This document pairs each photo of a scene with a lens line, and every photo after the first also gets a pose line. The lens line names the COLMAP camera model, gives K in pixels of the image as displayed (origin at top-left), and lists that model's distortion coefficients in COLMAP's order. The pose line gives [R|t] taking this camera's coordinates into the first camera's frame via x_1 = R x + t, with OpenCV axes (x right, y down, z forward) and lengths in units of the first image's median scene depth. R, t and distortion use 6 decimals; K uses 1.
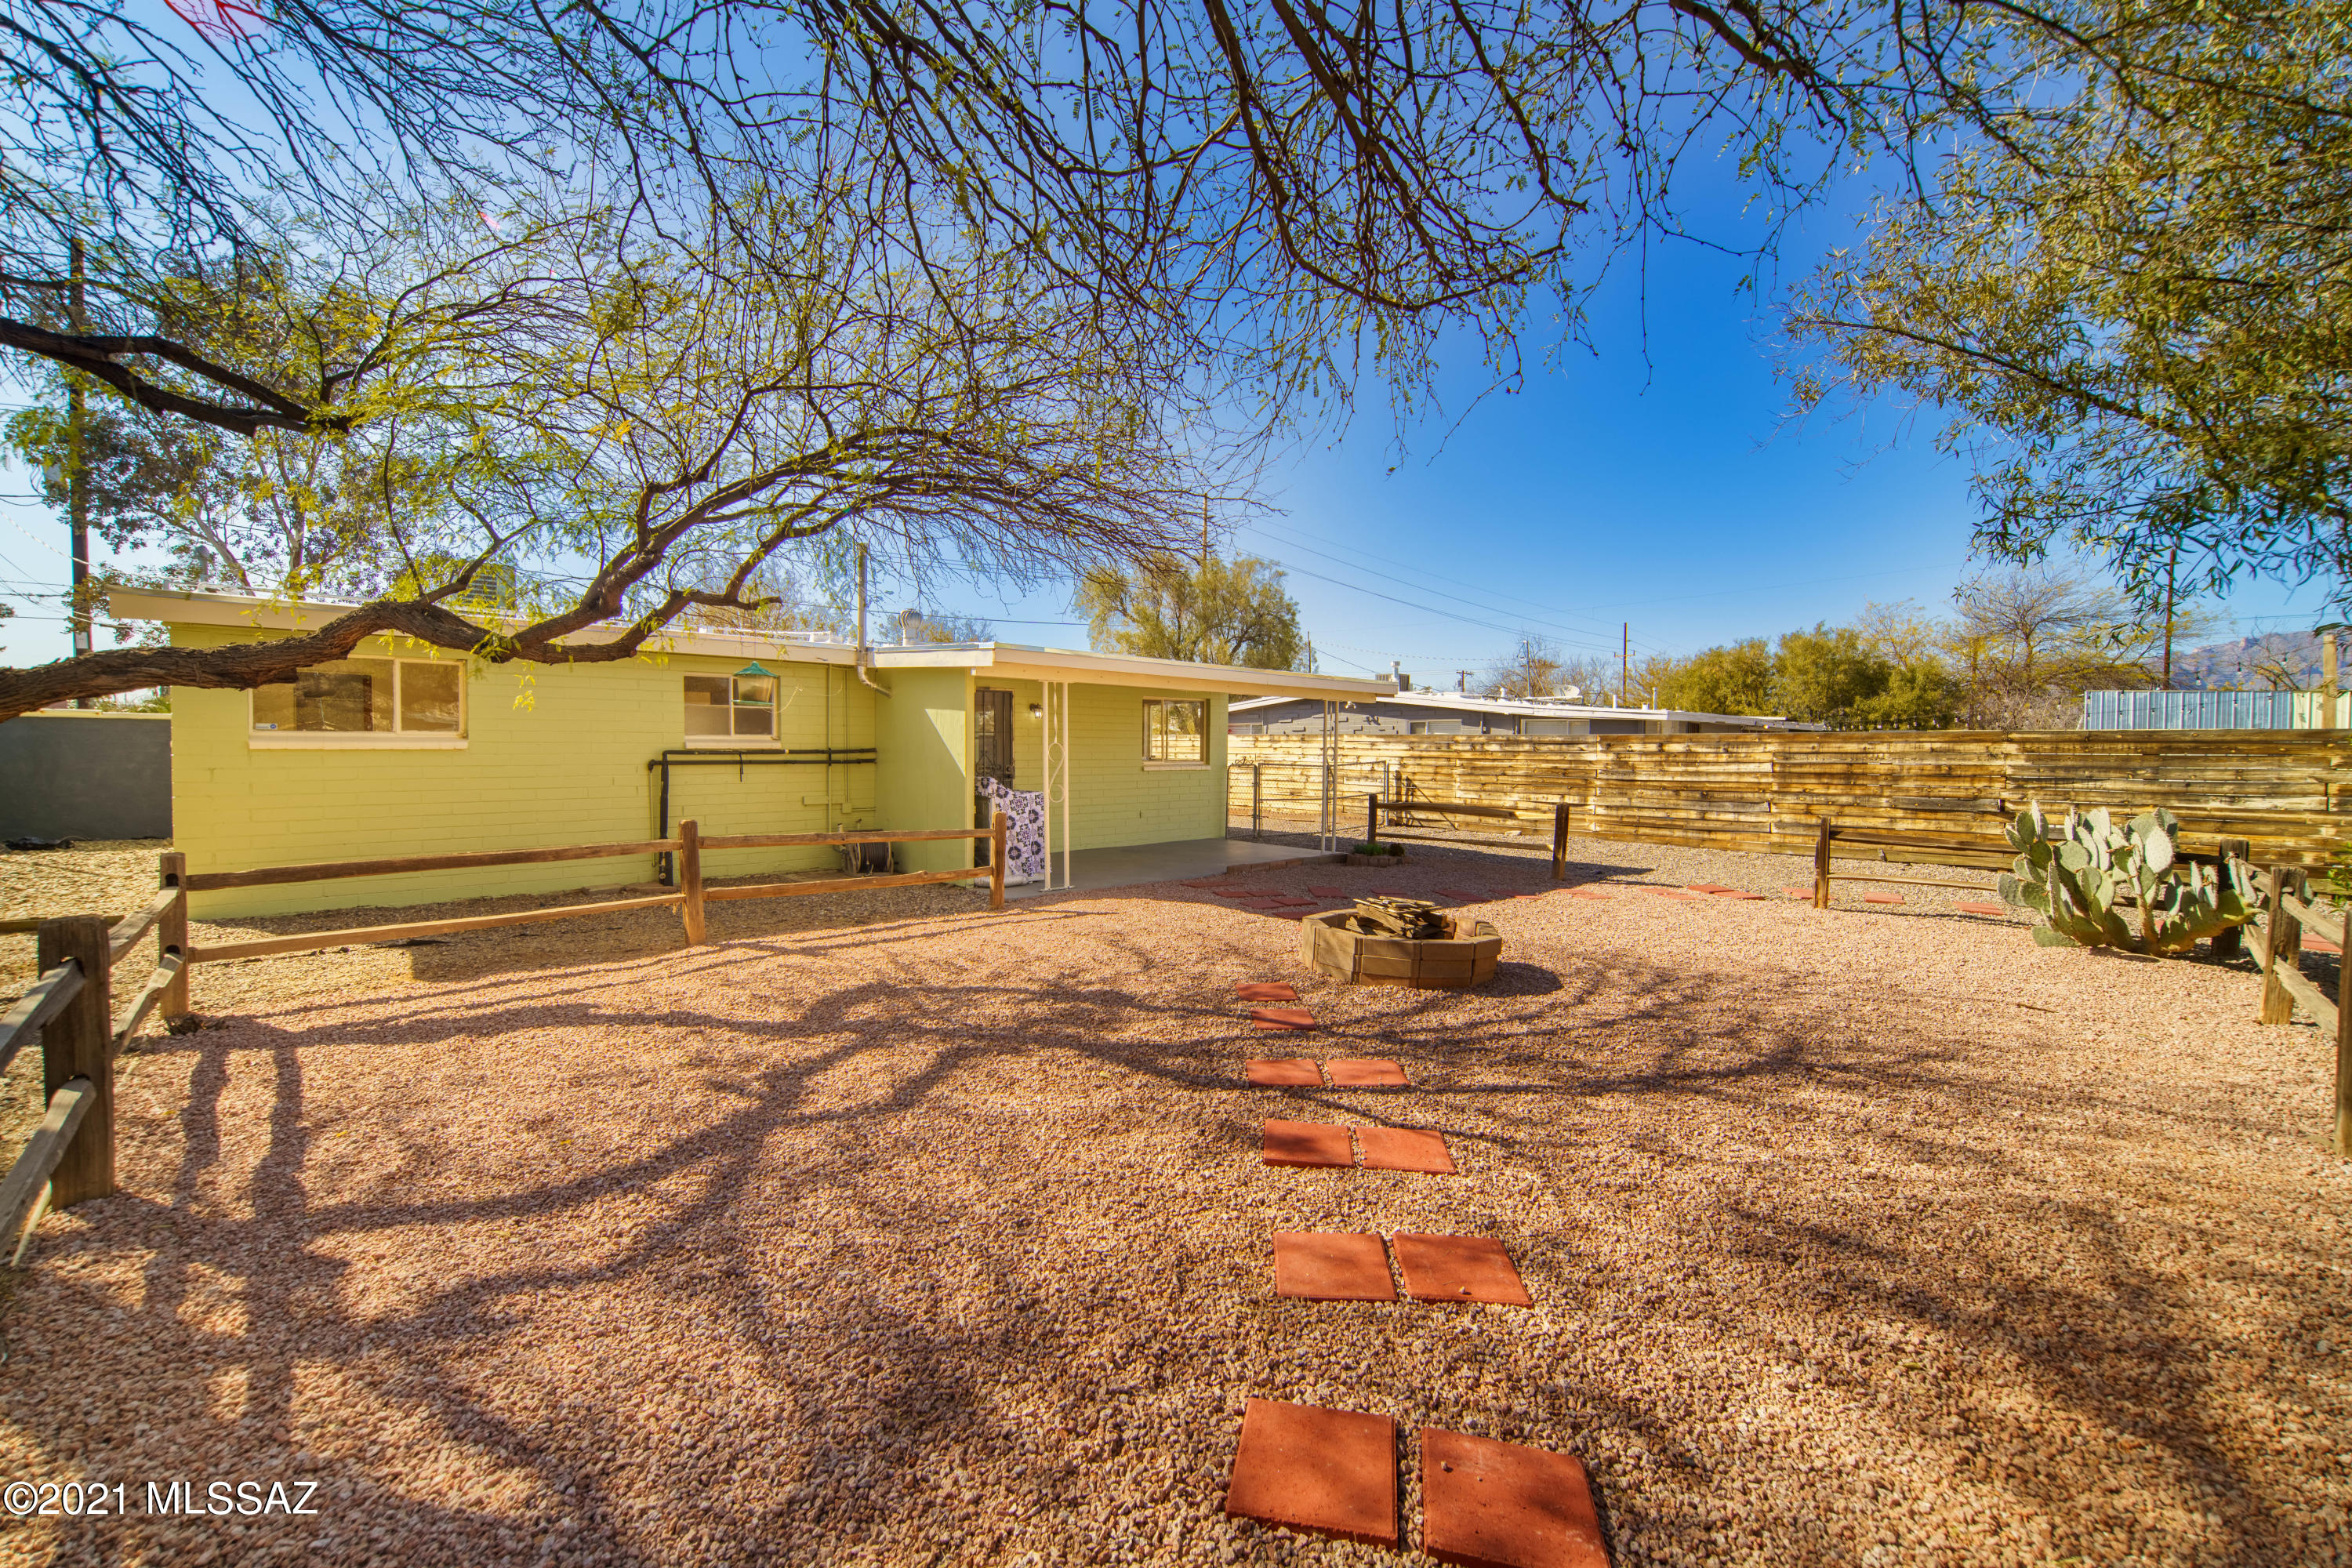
lens RADIAL K [[925.1, 0, 1169.5], [0, 925.1, 766.7], [0, 0, 1]] dist [-0.021379, 0.007151]
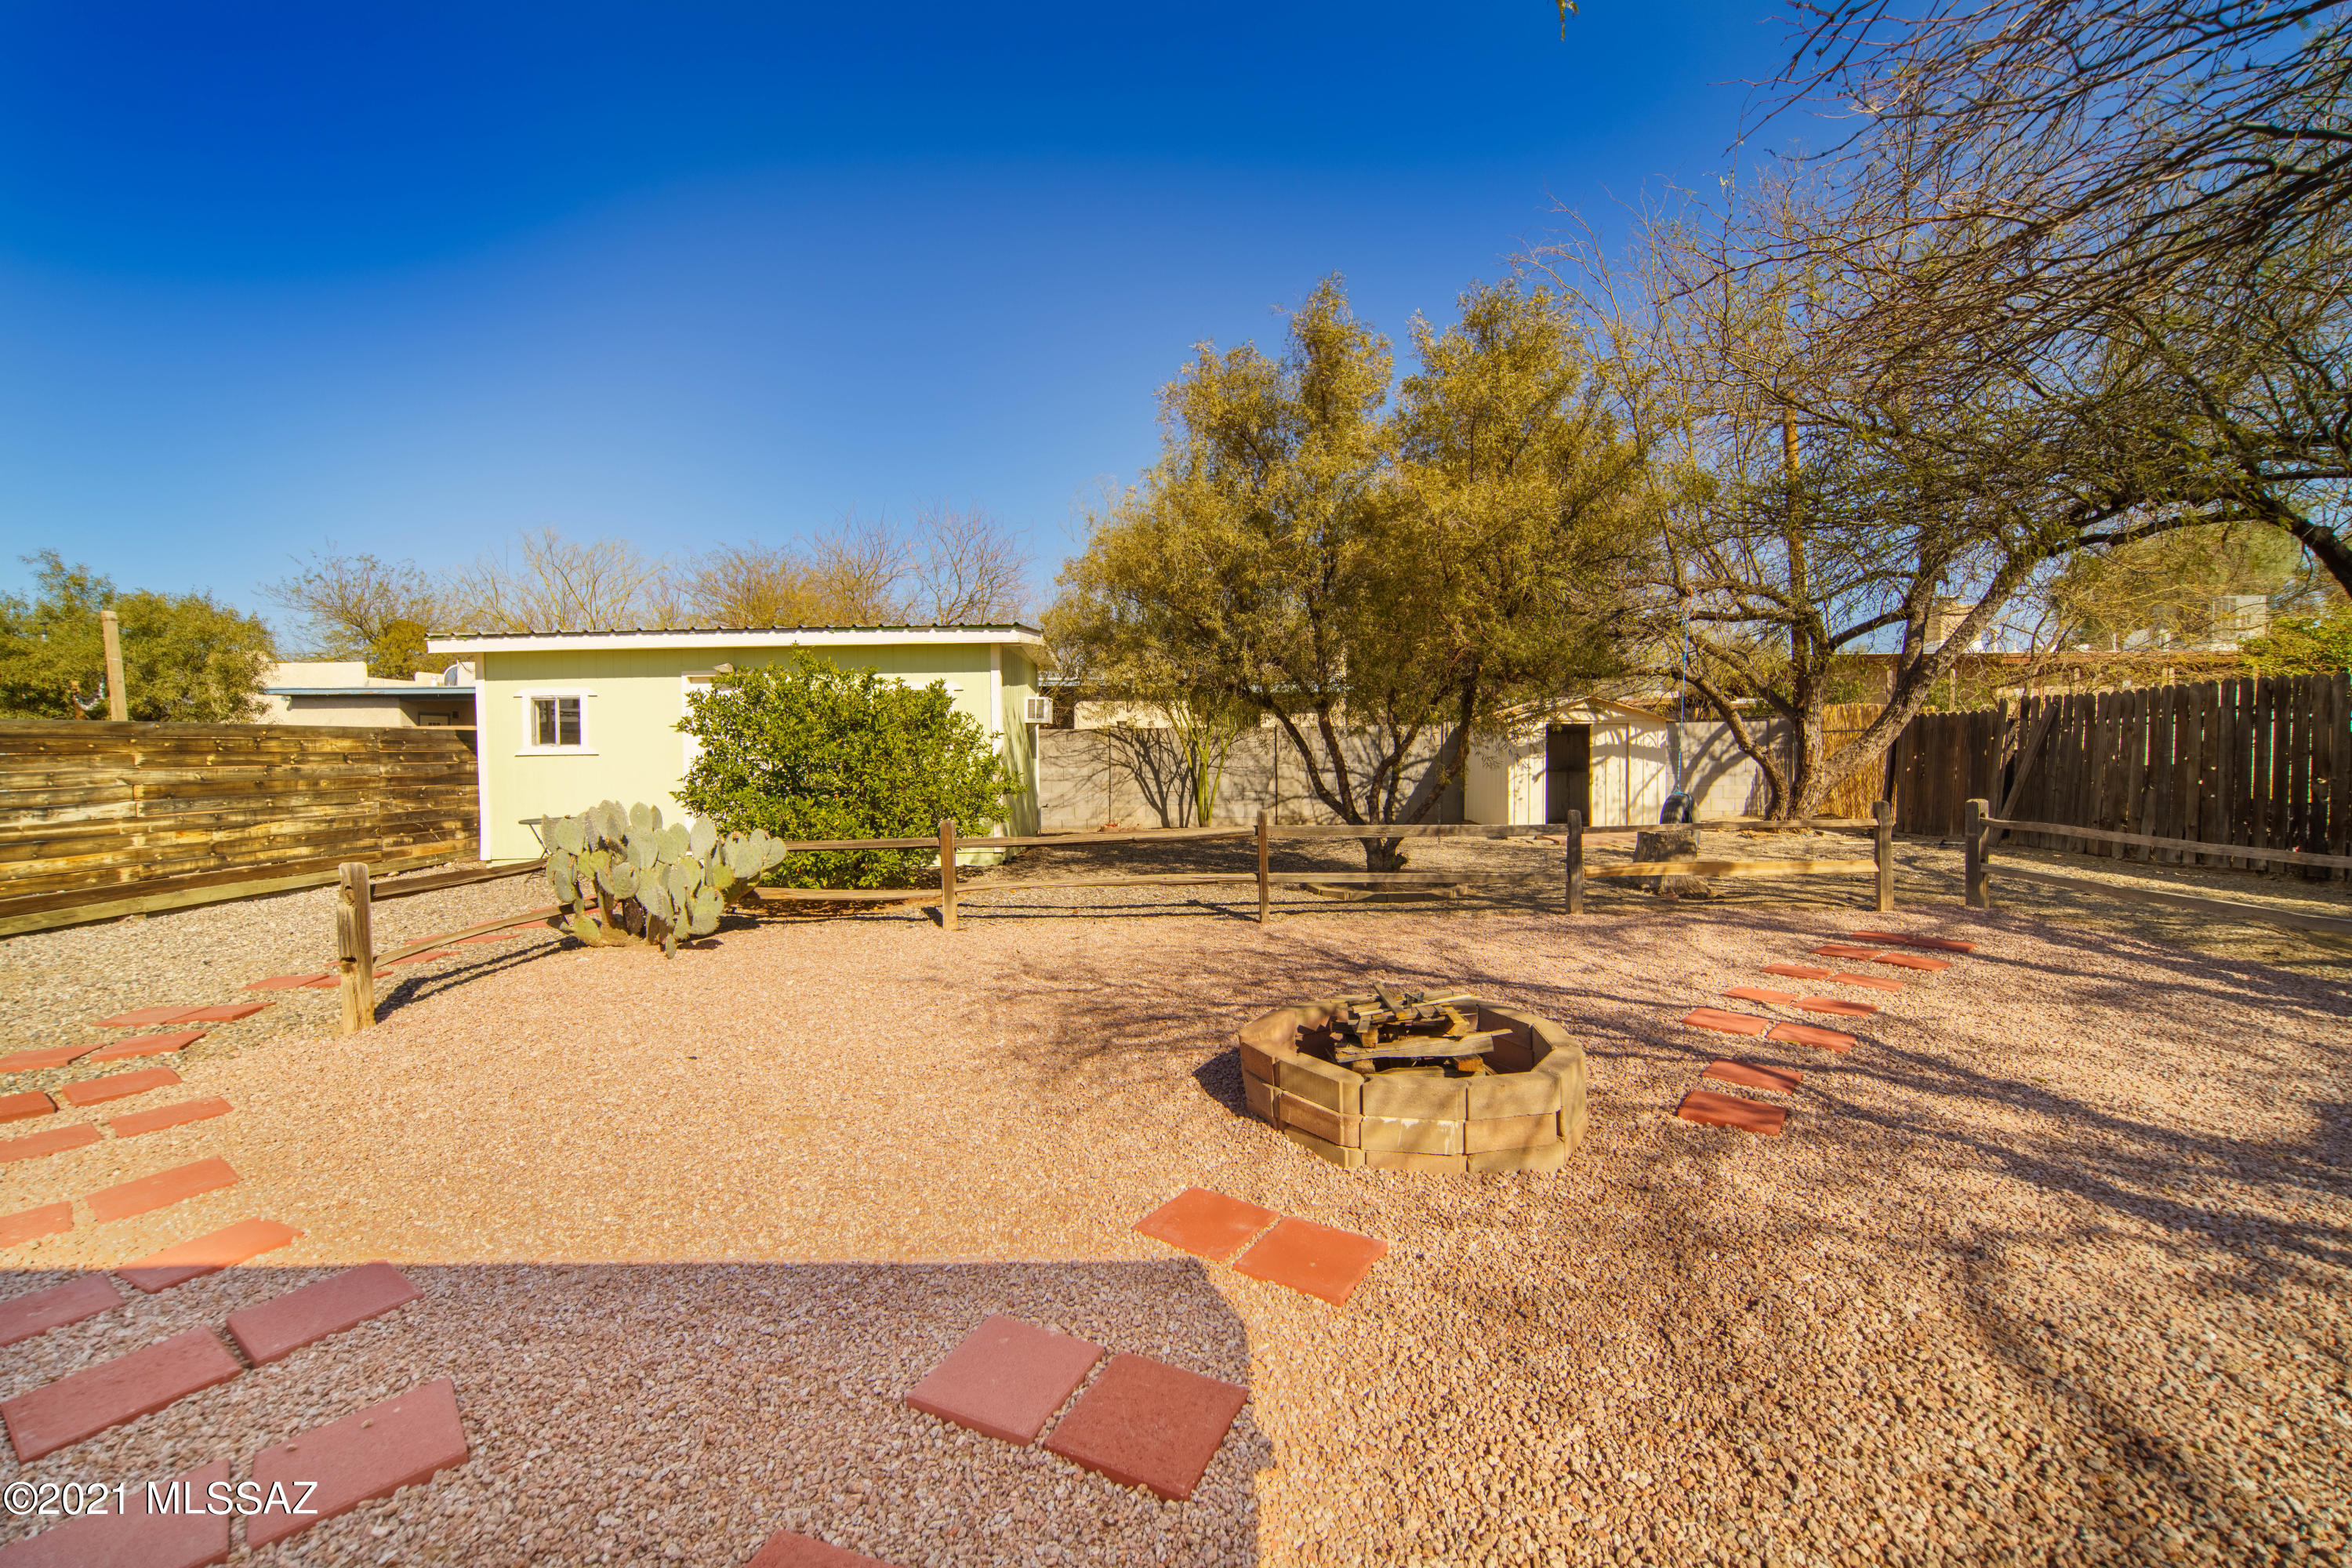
lens RADIAL K [[925.1, 0, 1177.4], [0, 925.1, 770.5], [0, 0, 1]] dist [-0.021379, 0.007151]
pose [[-0.729283, -0.020021, 0.683919, -0.022123], [0.017889, 0.998672, 0.048311, -0.014464], [-0.683978, 0.047467, -0.727956, 0.710822]]
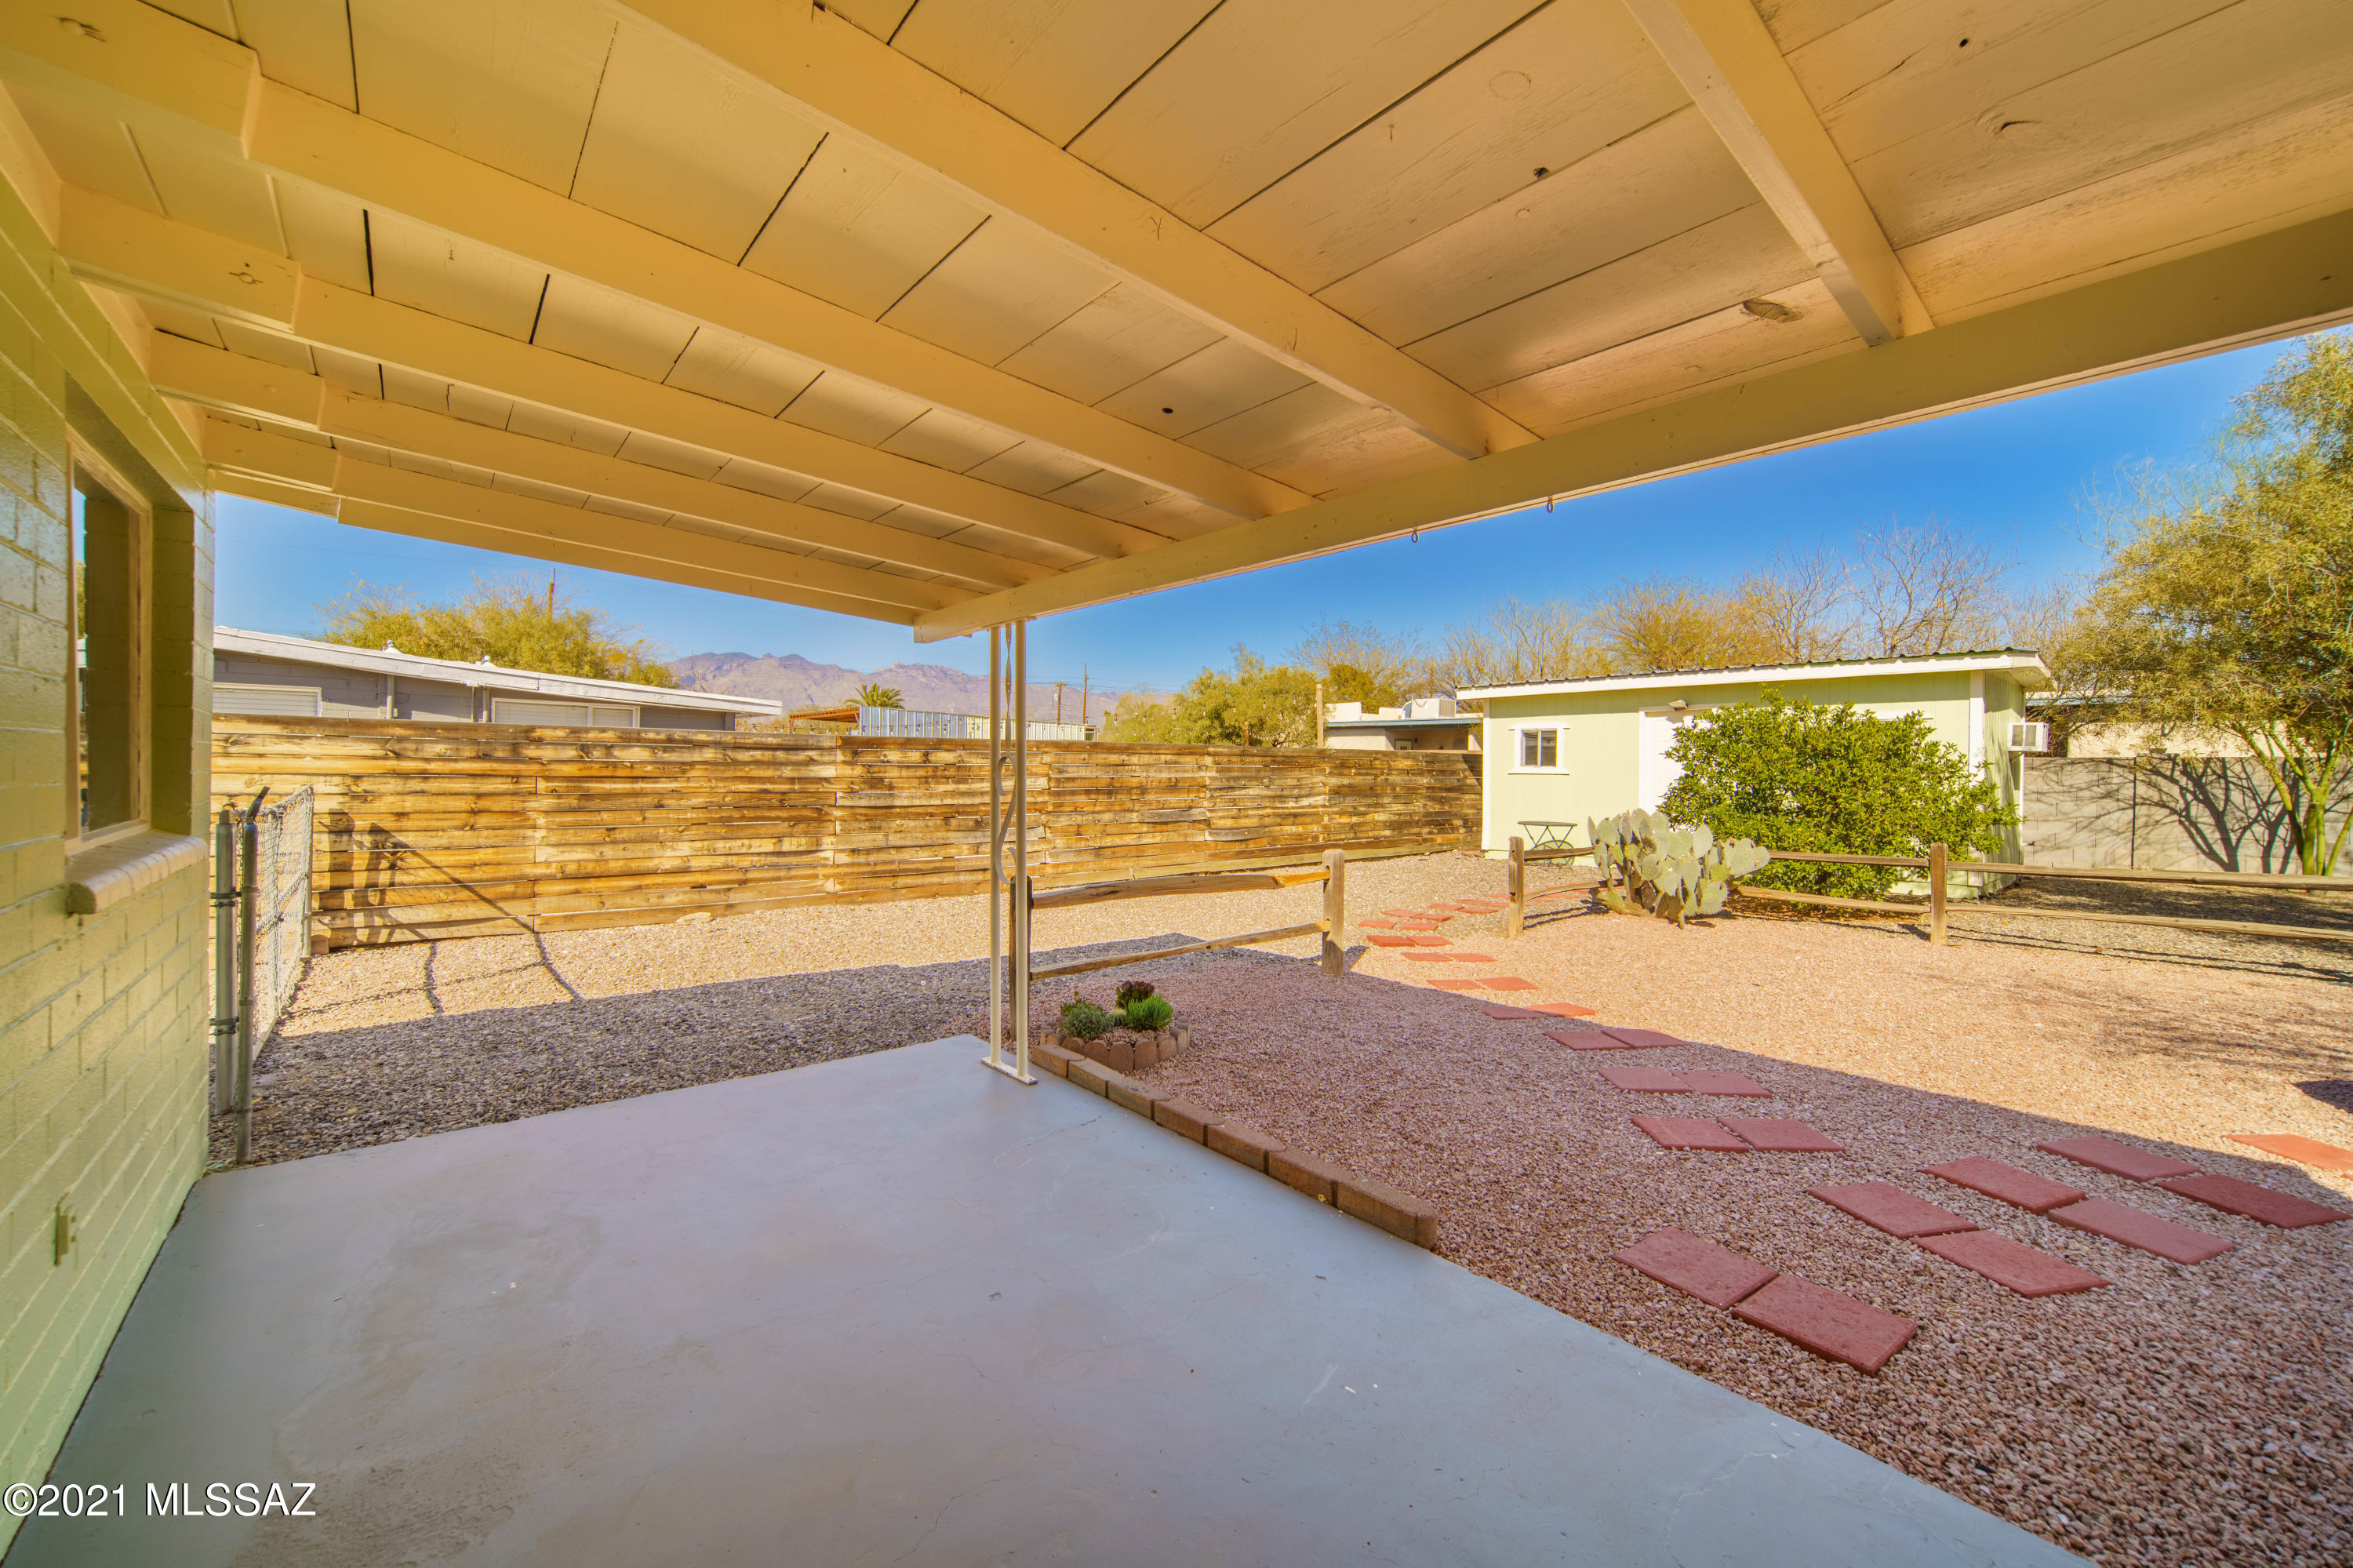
lens RADIAL K [[925.5, 0, 1169.0], [0, 925.5, 765.8], [0, 0, 1]] dist [-0.021379, 0.007151]
pose [[0.055928, -0.006308, 0.998415, -0.166410], [0.009048, 0.999942, 0.005811, -0.018704], [-0.998394, 0.008708, 0.055982, 0.871739]]
